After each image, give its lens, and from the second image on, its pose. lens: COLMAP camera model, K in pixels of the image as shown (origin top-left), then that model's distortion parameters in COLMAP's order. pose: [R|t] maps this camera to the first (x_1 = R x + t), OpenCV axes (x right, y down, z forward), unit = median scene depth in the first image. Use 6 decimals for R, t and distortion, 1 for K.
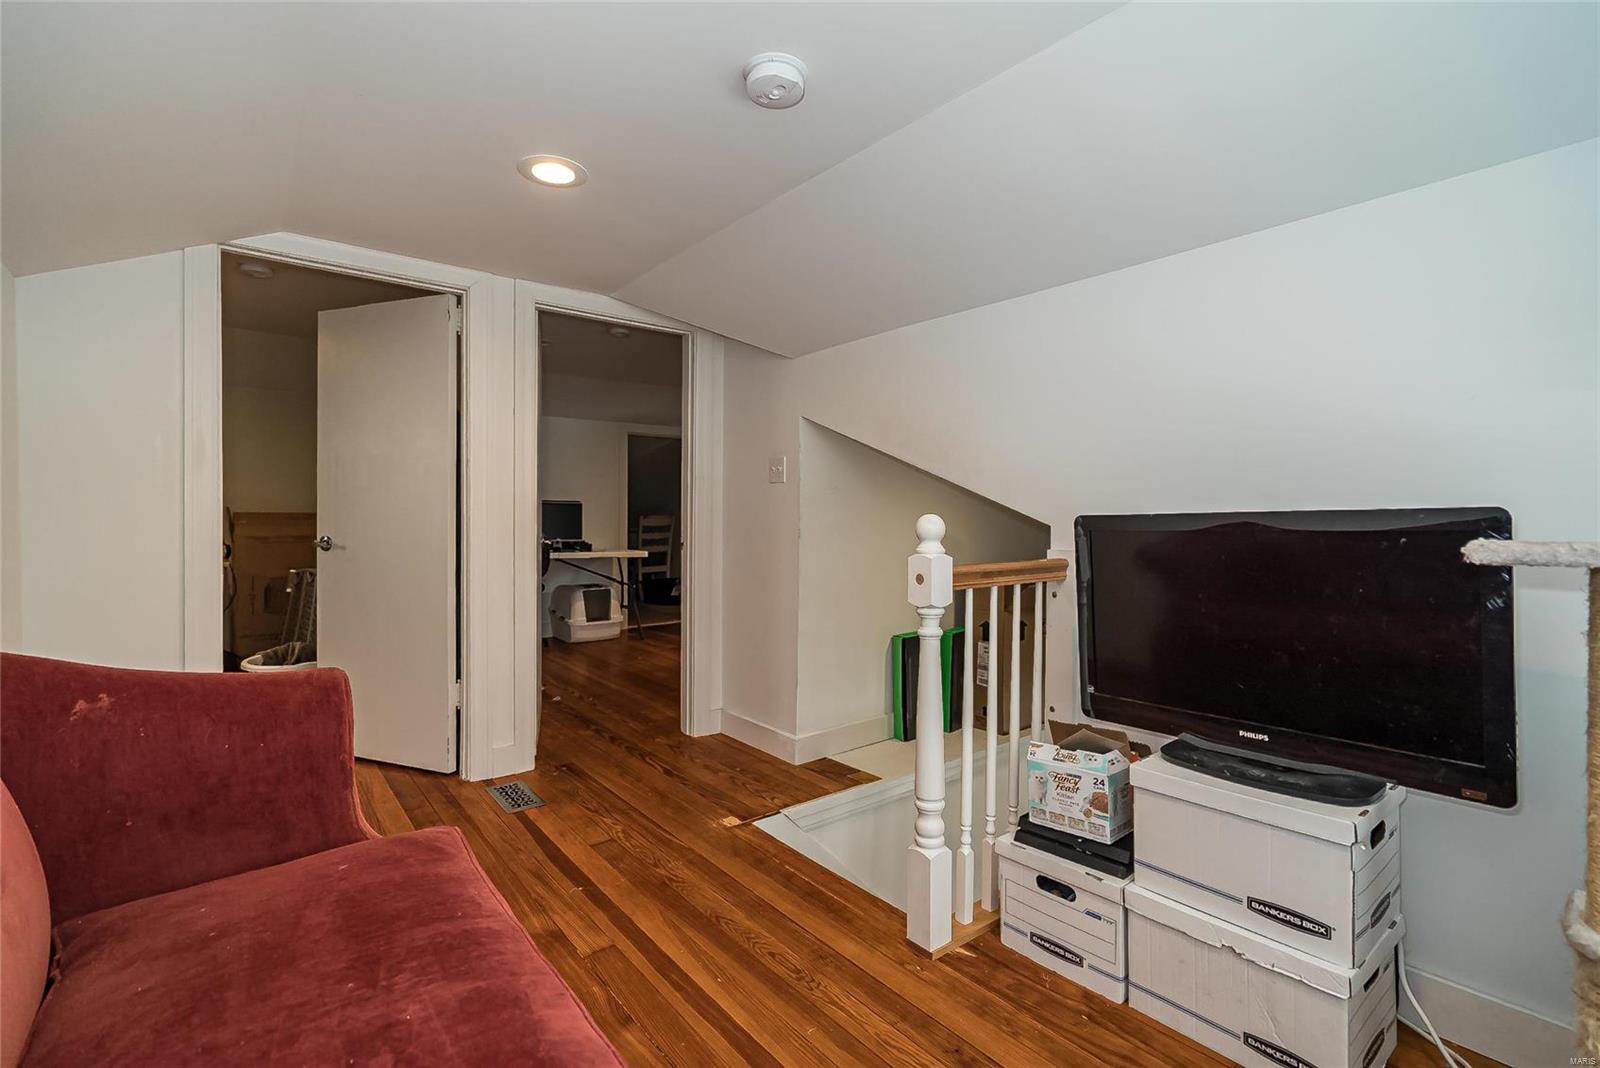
lens RADIAL K [[719.9, 0, 794.4], [0, 719.9, 520.7], [0, 0, 1]] dist [-0.000237, 0.000140]
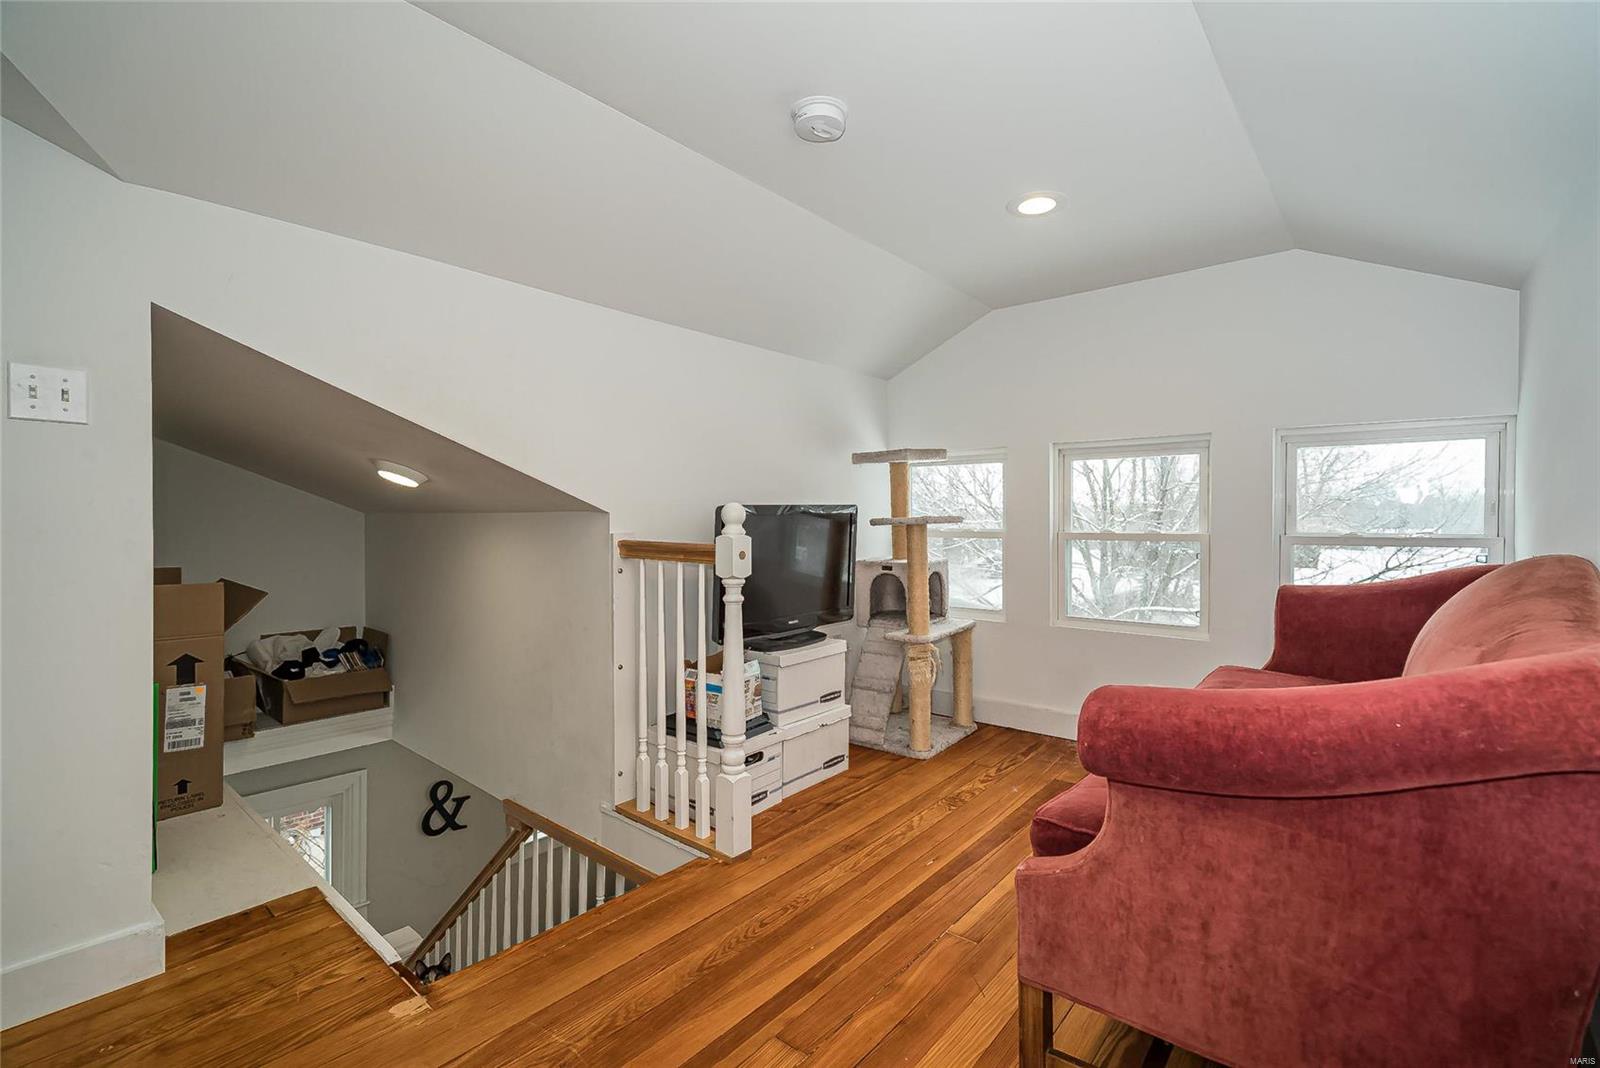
lens RADIAL K [[719.9, 0, 794.4], [0, 719.9, 520.7], [0, 0, 1]] dist [-0.000237, 0.000140]
pose [[-0.189079, -0.010766, 0.981903, -1.096416], [-0.005725, 0.999935, 0.009861, 0.007630], [-0.981945, -0.003757, -0.189129, 1.199535]]
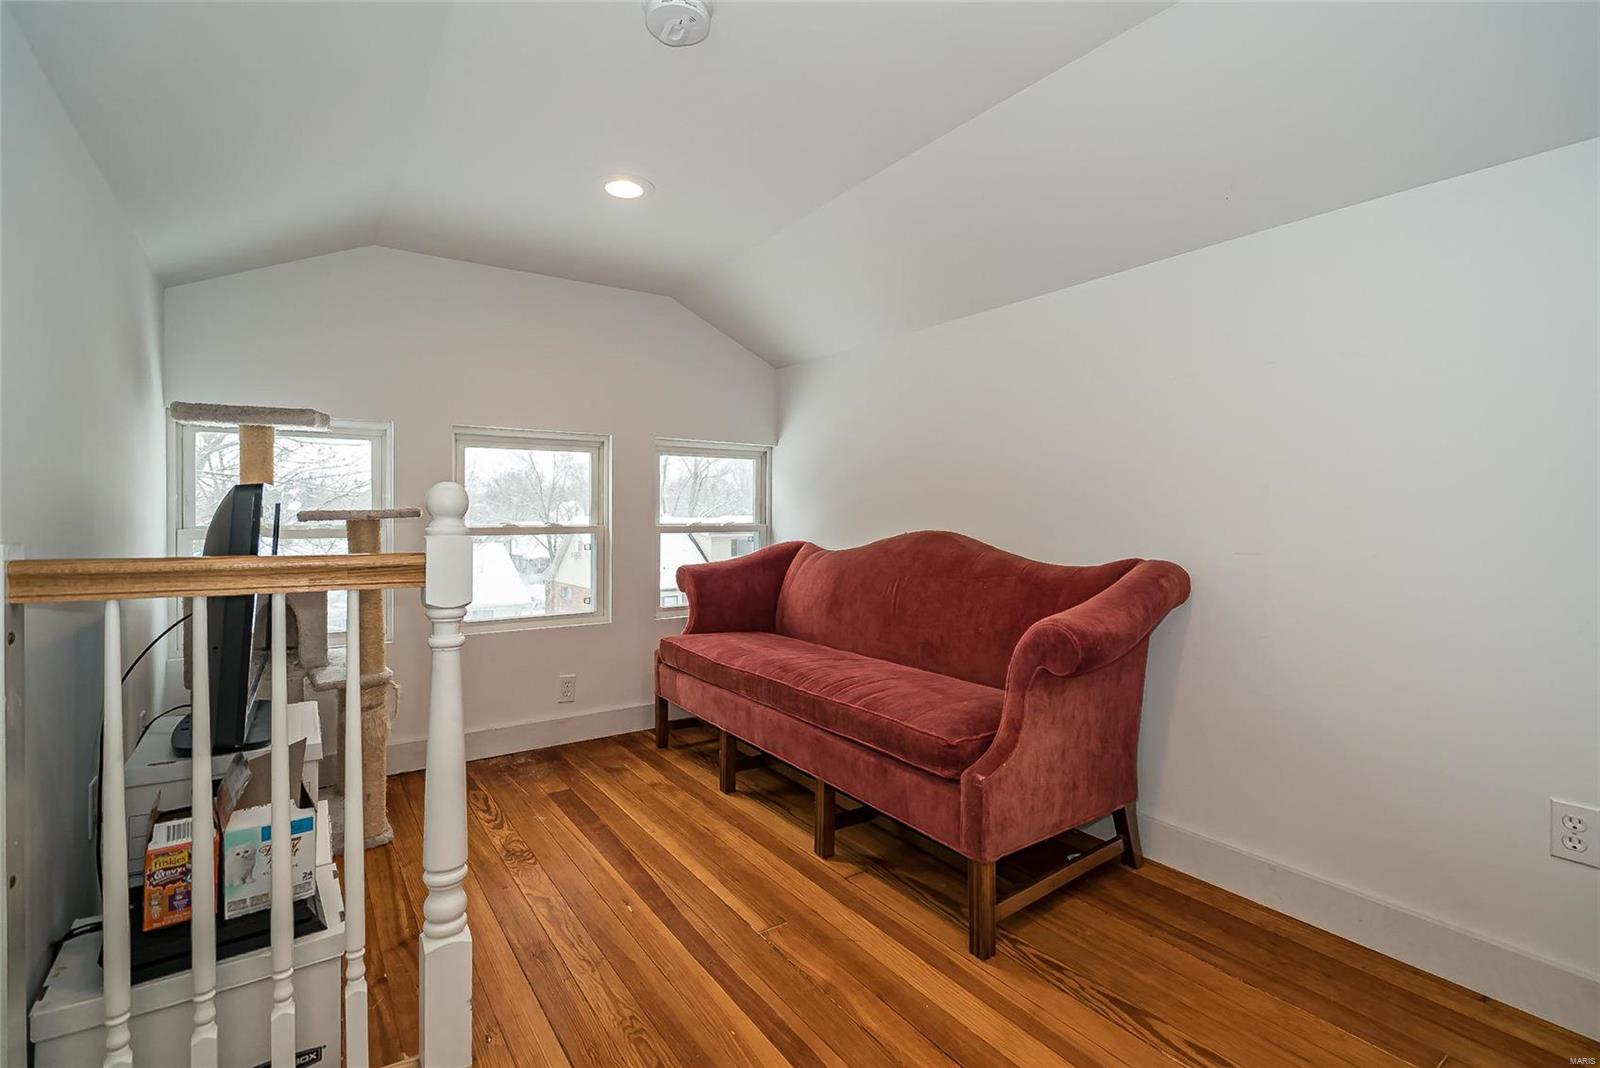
lens RADIAL K [[745.6, 0, 800.6], [0, 745.6, 514.9], [0, 0, 1]] dist [-0.001116, 0.000243]
pose [[-0.997899, -0.002976, 0.064714, -0.232932], [-0.003487, 0.999964, -0.007790, 0.033784], [-0.064688, -0.007999, -0.997873, 1.837091]]
